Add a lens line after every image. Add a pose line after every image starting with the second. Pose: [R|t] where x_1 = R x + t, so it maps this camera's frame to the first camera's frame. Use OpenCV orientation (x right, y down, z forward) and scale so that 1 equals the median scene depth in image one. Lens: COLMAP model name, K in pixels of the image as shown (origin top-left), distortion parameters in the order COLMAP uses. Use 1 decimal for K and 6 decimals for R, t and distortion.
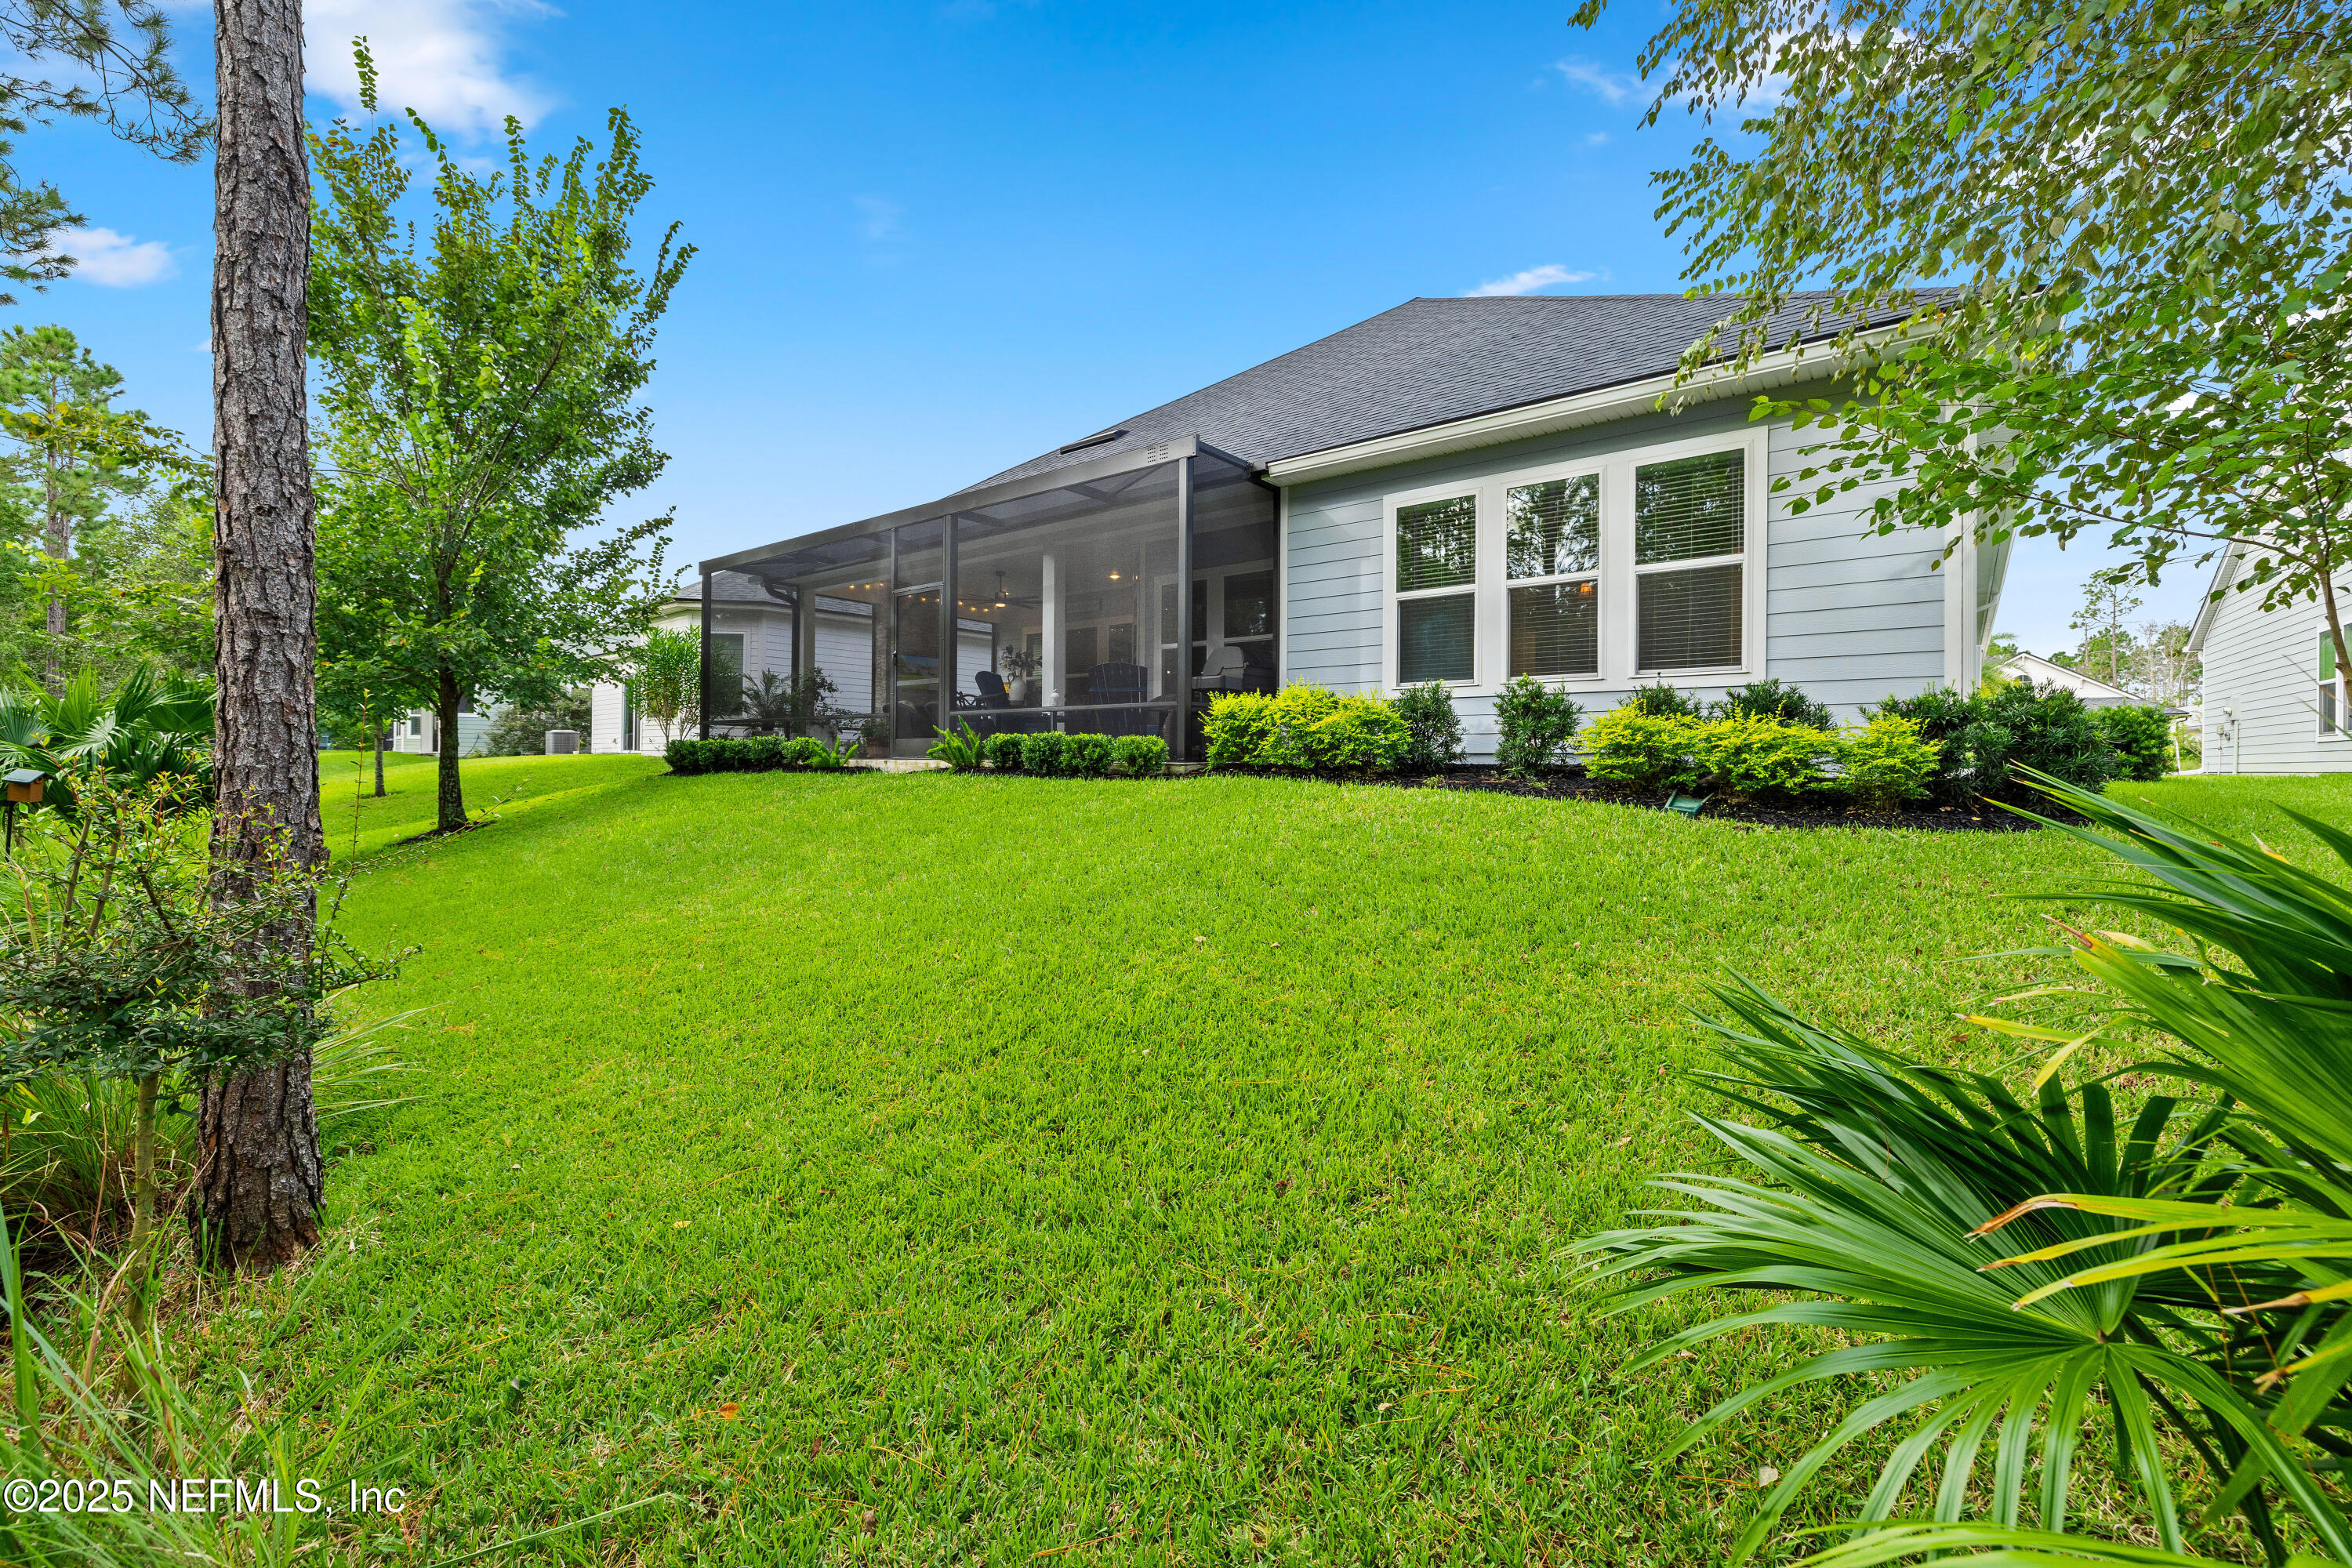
lens RADIAL K [[992.2, 0, 1174.2], [0, 992.2, 755.4], [0, 0, 1]] dist [-0.001002, -0.000068]
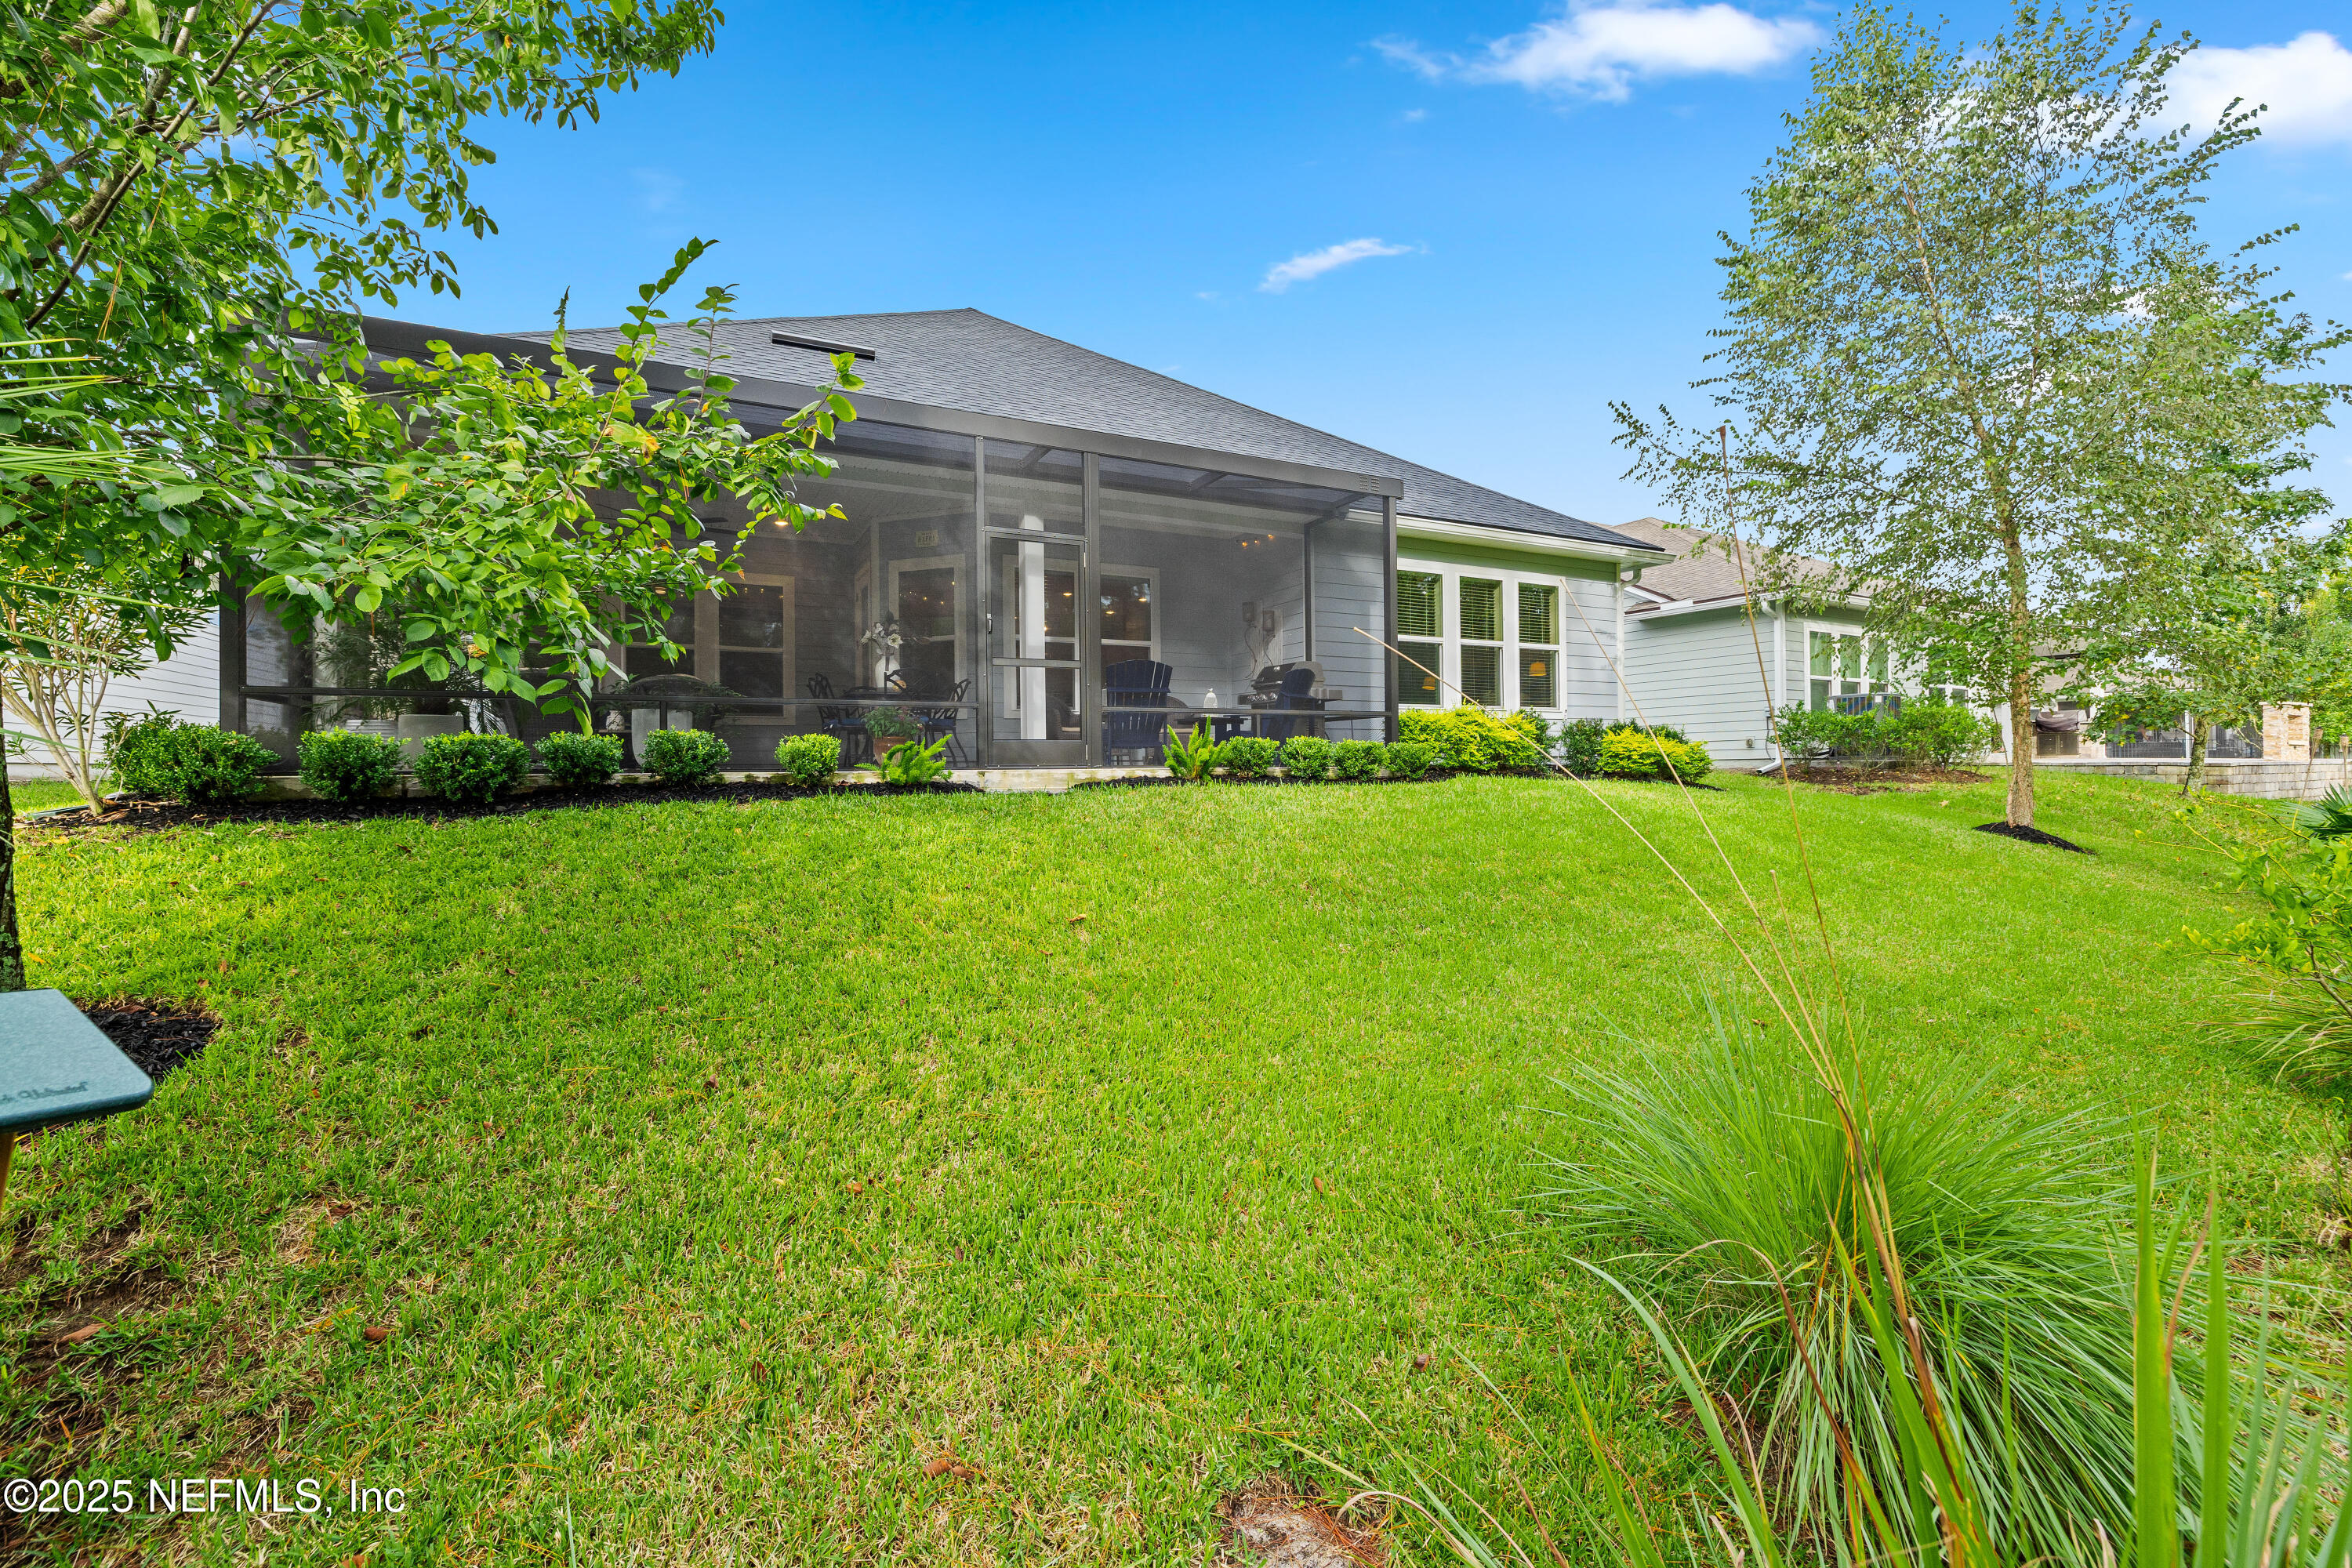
lens RADIAL K [[1001.9, 0, 1173.1], [0, 1001.9, 732.8], [0, 0, 1]] dist [-0.047137, -0.000021]
pose [[0.390782, 0.016458, 0.920336, -1.110752], [0.003861, 0.999802, -0.019518, -0.009726], [-0.920475, 0.011181, 0.390641, 0.773438]]
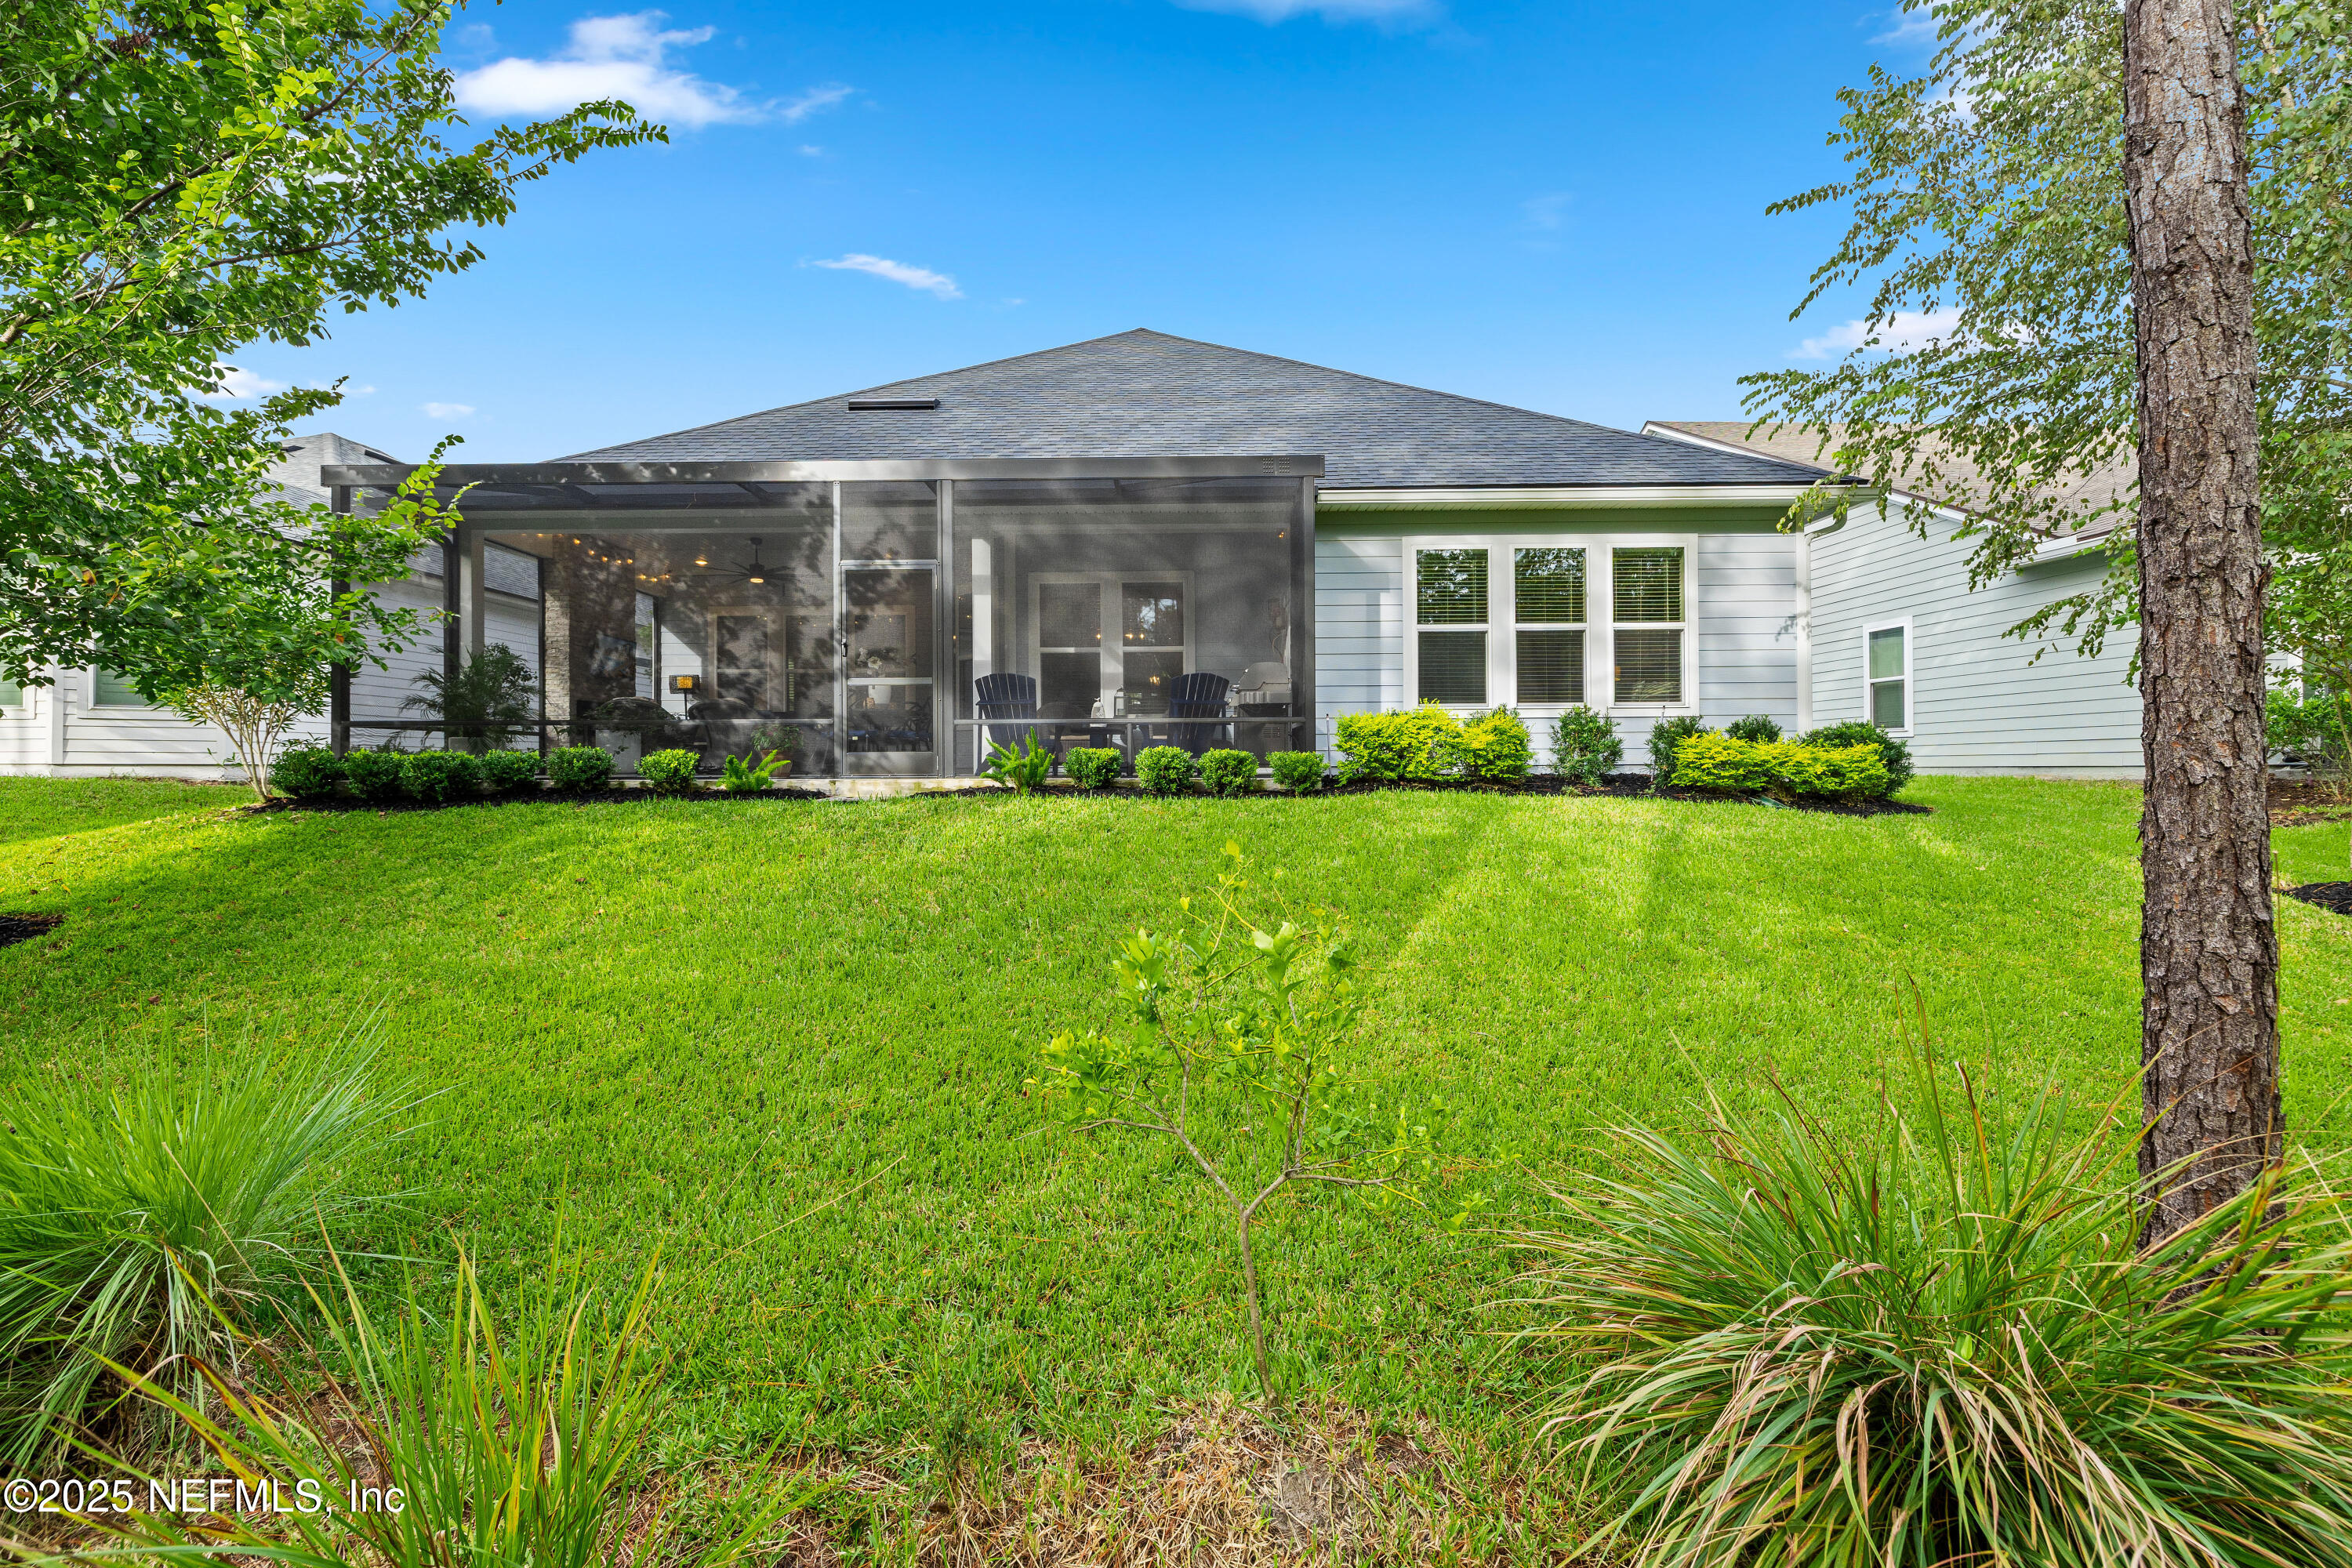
lens RADIAL K [[992.2, 0, 1174.2], [0, 992.2, 755.4], [0, 0, 1]] dist [-0.001002, -0.000068]
pose [[0.785116, -0.002700, 0.619343, -0.705949], [0.005698, 0.999980, -0.002863, -0.013777], [-0.619322, 0.005777, 0.785116, 0.289885]]
